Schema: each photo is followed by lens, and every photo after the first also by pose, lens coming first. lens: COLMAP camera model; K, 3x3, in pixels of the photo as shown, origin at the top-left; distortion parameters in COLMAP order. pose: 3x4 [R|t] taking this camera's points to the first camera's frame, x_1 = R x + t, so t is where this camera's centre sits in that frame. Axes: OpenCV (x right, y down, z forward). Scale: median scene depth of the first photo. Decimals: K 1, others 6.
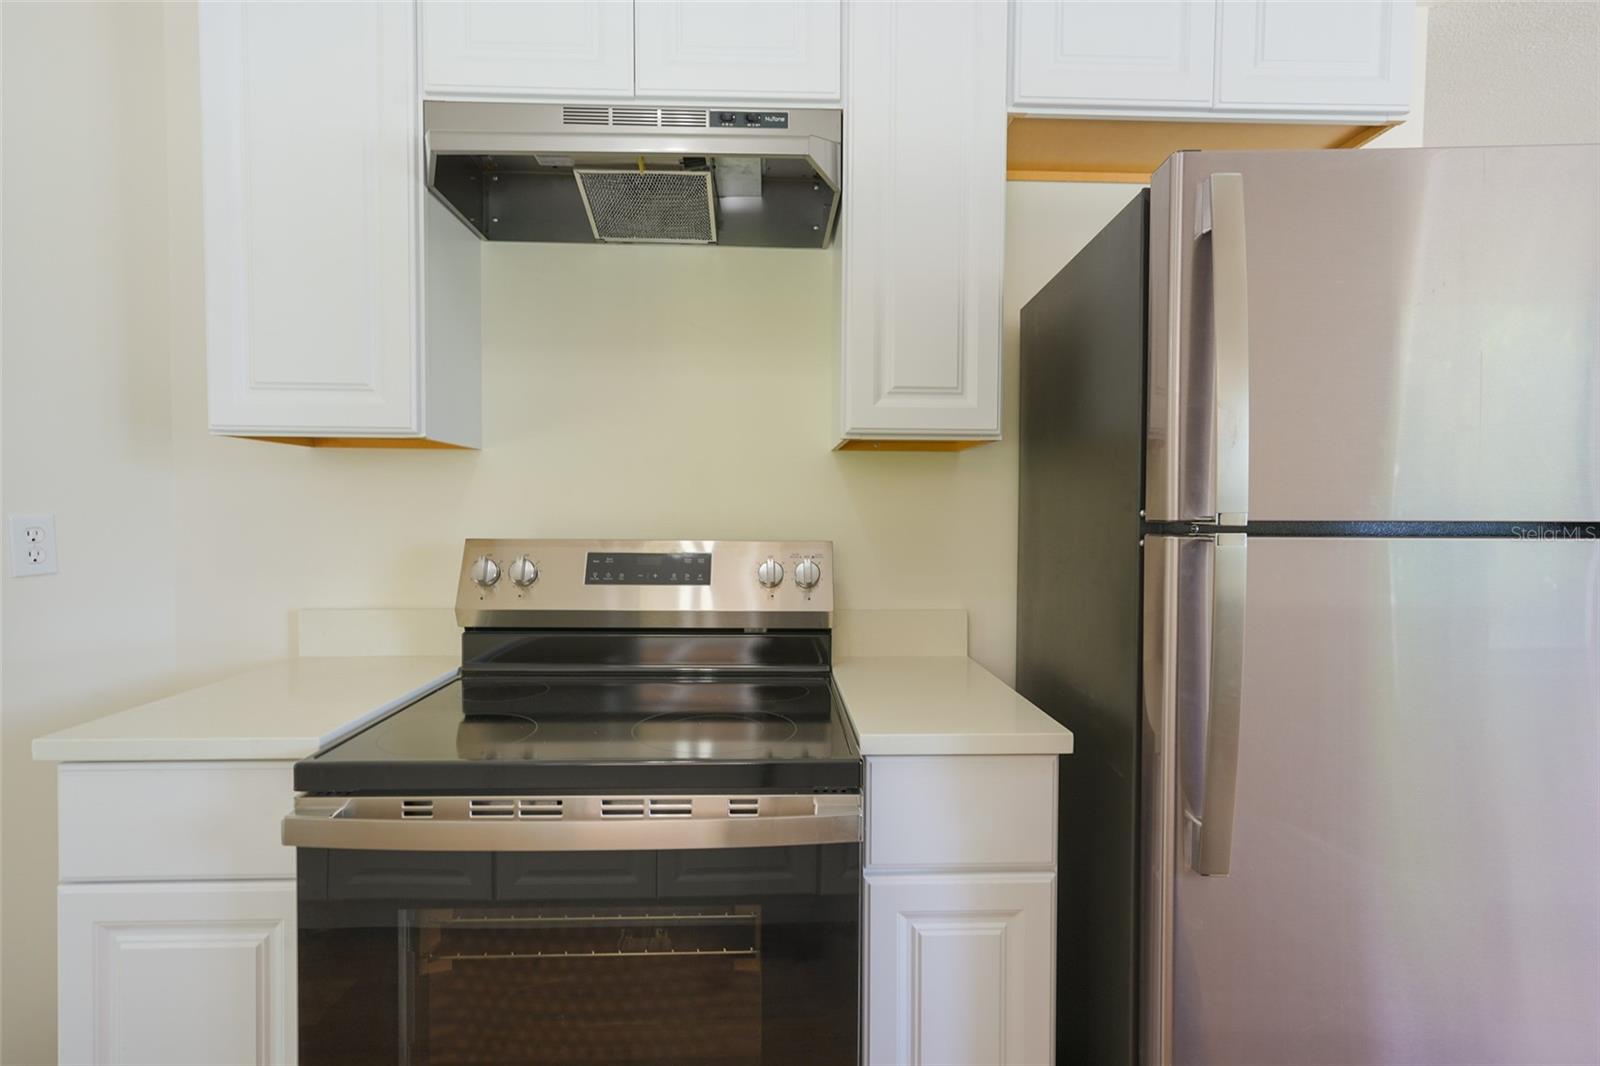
lens RADIAL K [[820.5, 0, 801.6], [0, 820.5, 520.8], [0, 0, 1]] dist [-0.003168, 0.000094]
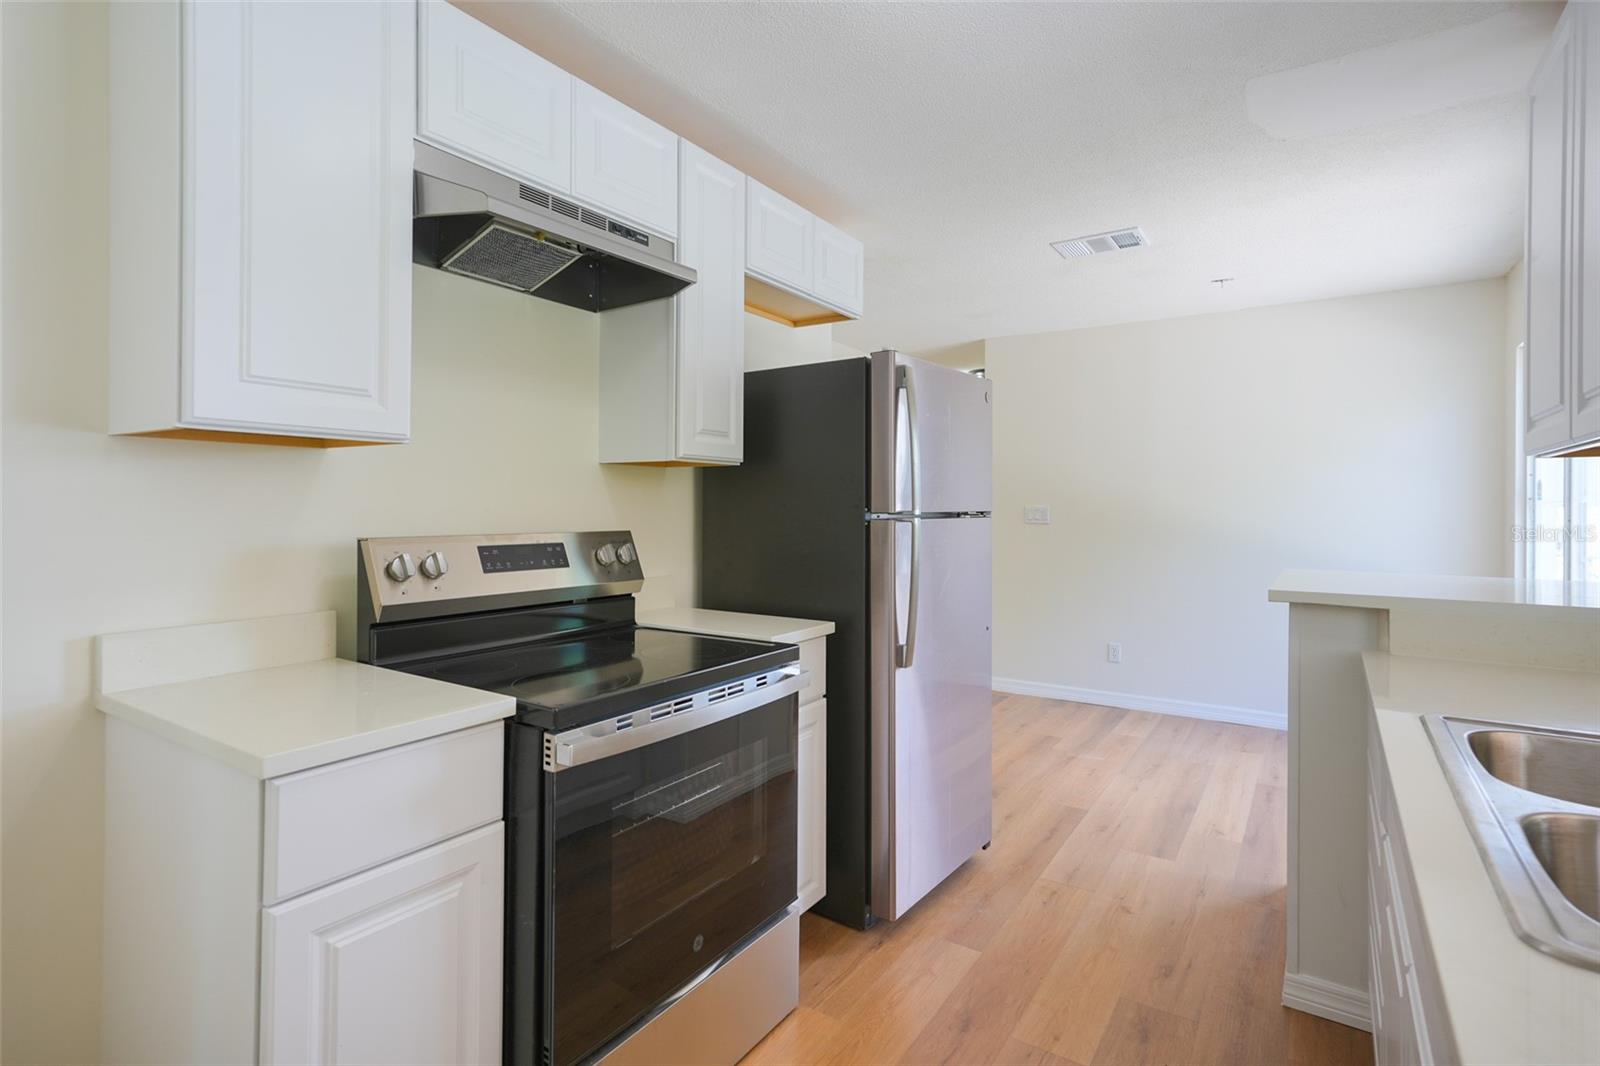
lens RADIAL K [[804.1, 0, 803.3], [0, 804.1, 492.7], [0, 0, 1]] dist [0.000706, 0.000468]
pose [[0.579016, 0.009801, 0.815257, -0.969299], [0.015344, 0.999620, -0.022916, -0.004150], [-0.815172, 0.025778, 0.578646, -0.038481]]
